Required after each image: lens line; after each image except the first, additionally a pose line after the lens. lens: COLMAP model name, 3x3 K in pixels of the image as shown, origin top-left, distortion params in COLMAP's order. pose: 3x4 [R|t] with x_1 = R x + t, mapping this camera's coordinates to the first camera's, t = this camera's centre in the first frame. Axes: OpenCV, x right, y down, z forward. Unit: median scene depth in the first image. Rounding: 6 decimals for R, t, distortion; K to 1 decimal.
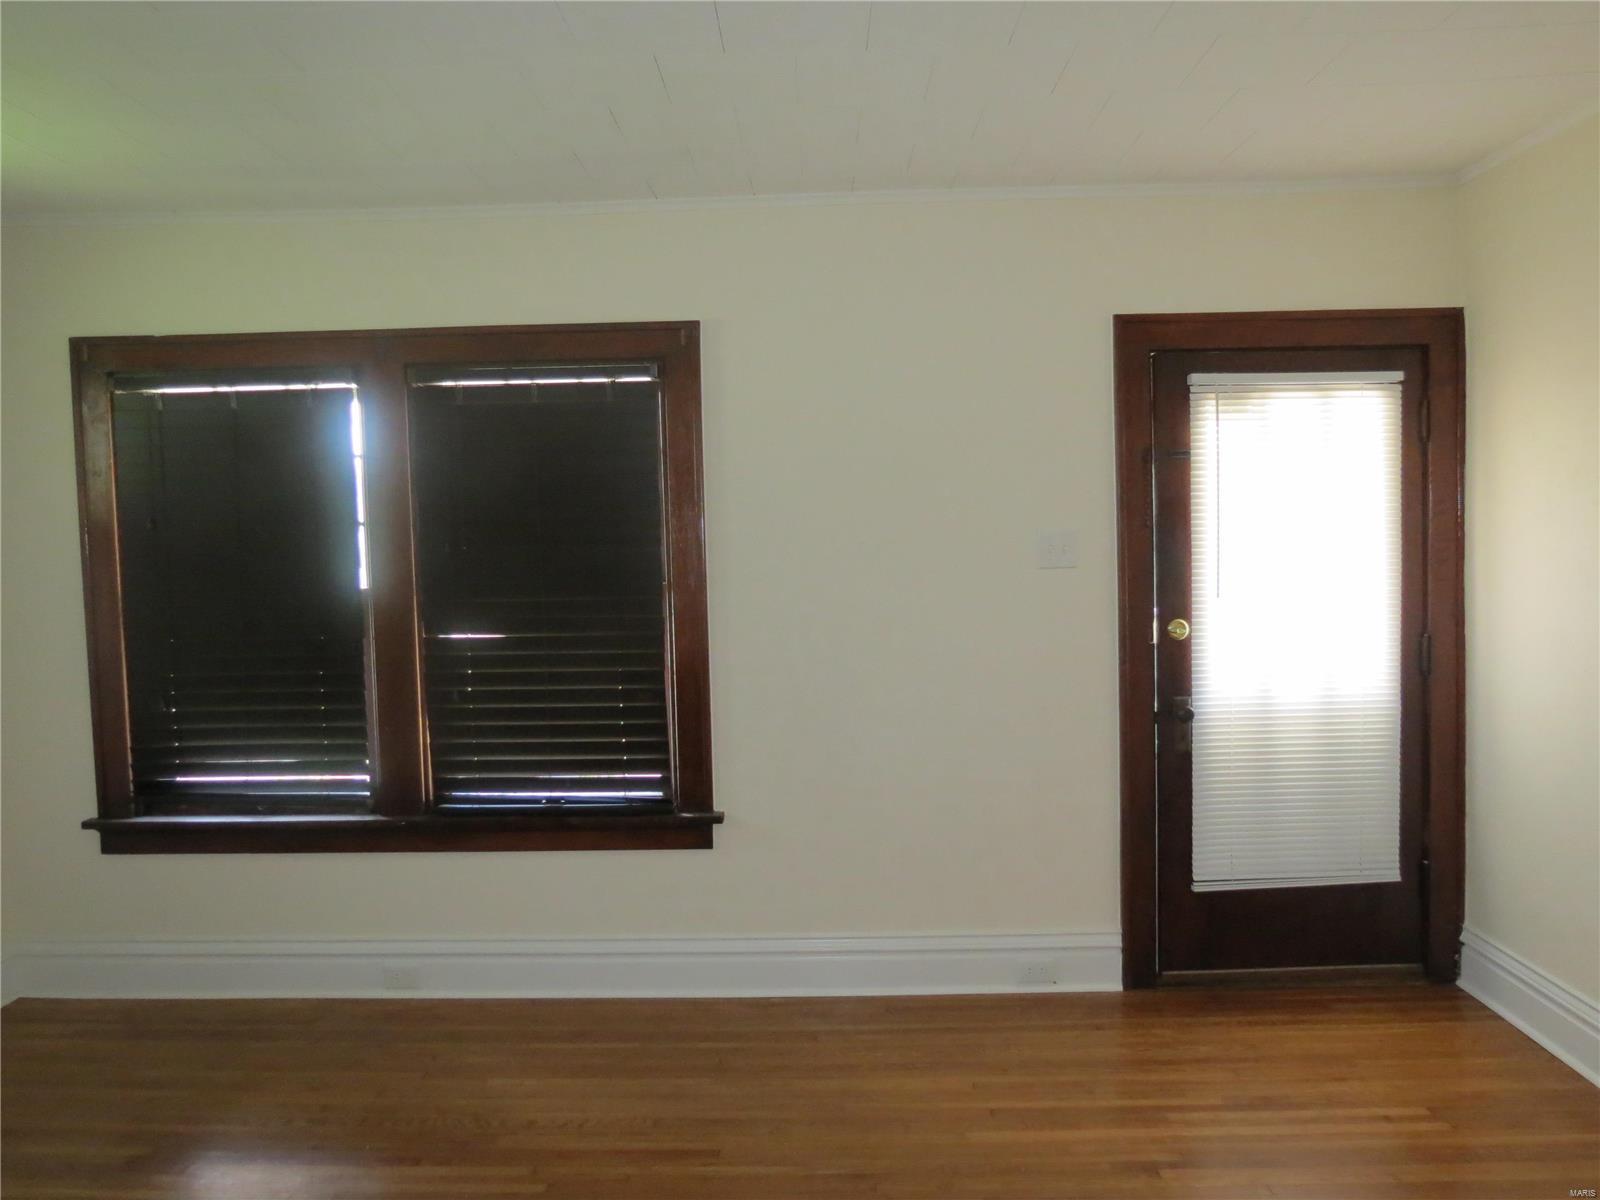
lens RADIAL K [[1187.3, 0, 783.4], [0, 1187.3, 588.1], [0, 0, 1]] dist [-0.012497, -0.004421]
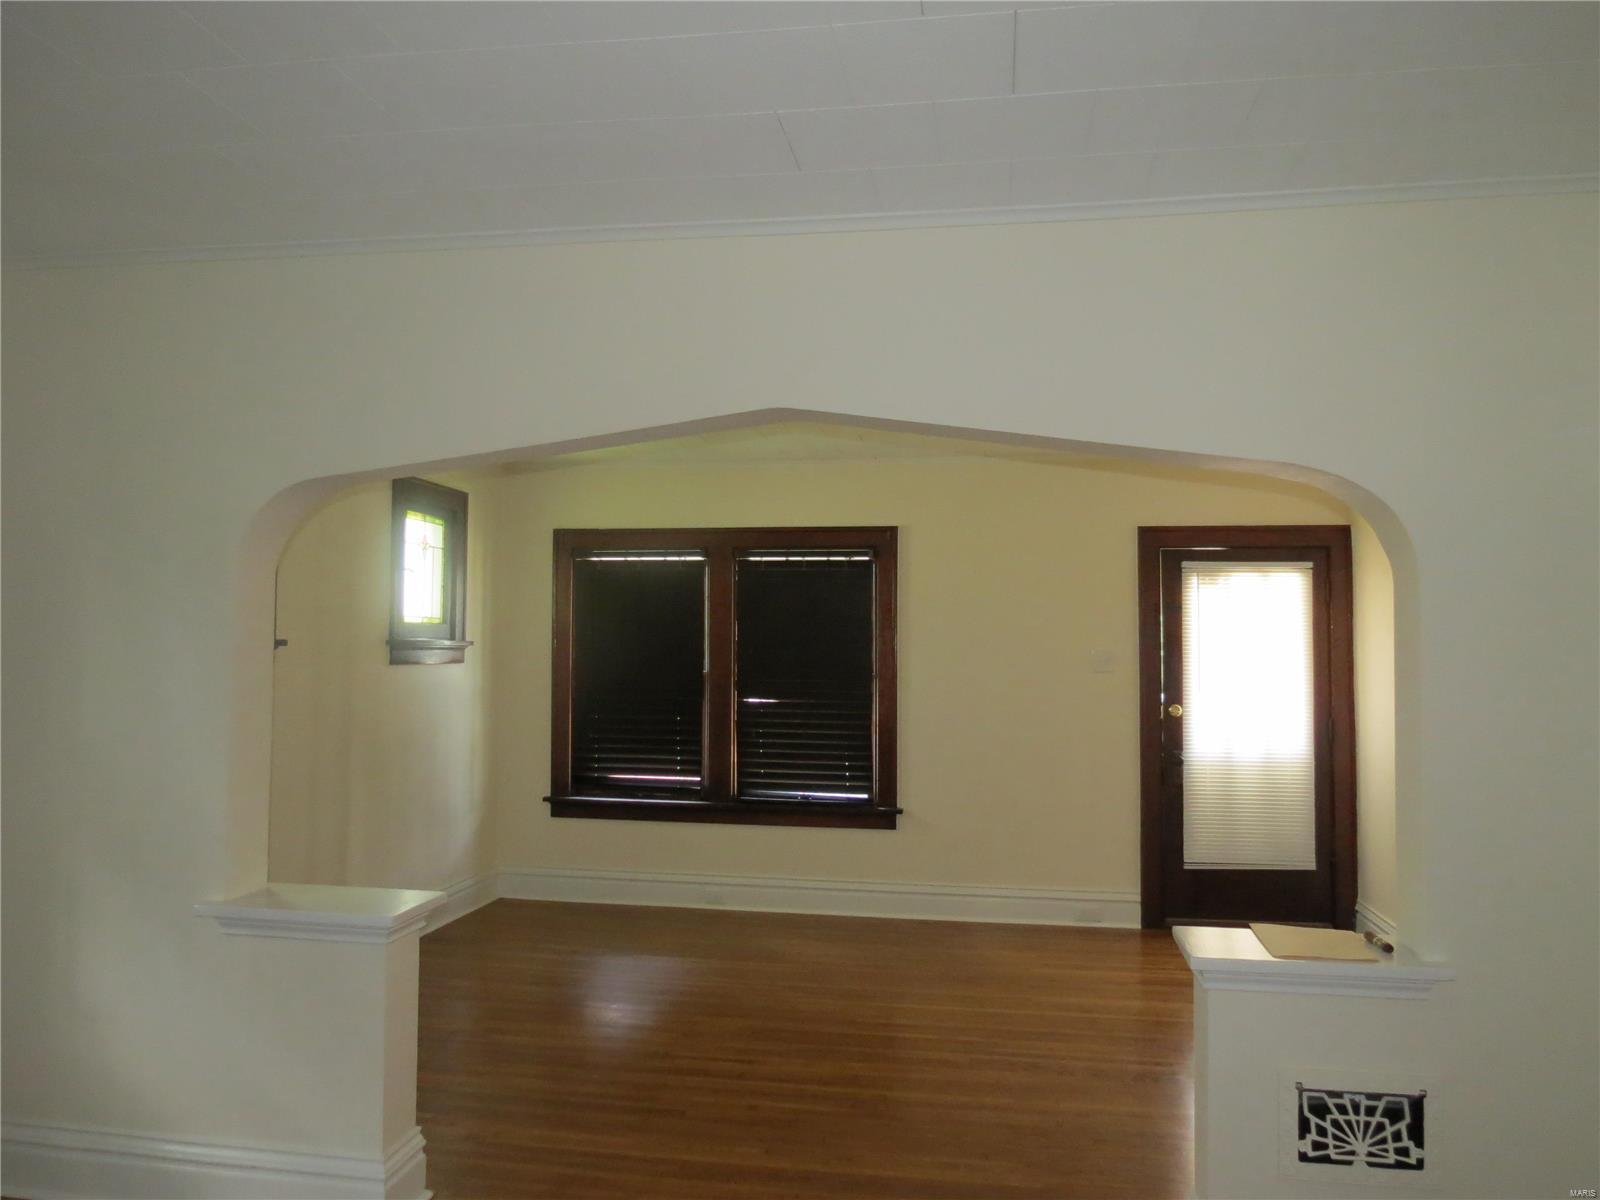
lens RADIAL K [[1187.3, 0, 803.6], [0, 1187.3, 583.6], [0, 0, 1]] dist [-0.012497, -0.004421]
pose [[0.988322, 0.020498, -0.150996, 0.060214], [-0.040460, 0.990643, -0.130346, 0.096754], [0.146911, 0.134934, 0.979903, -0.753613]]
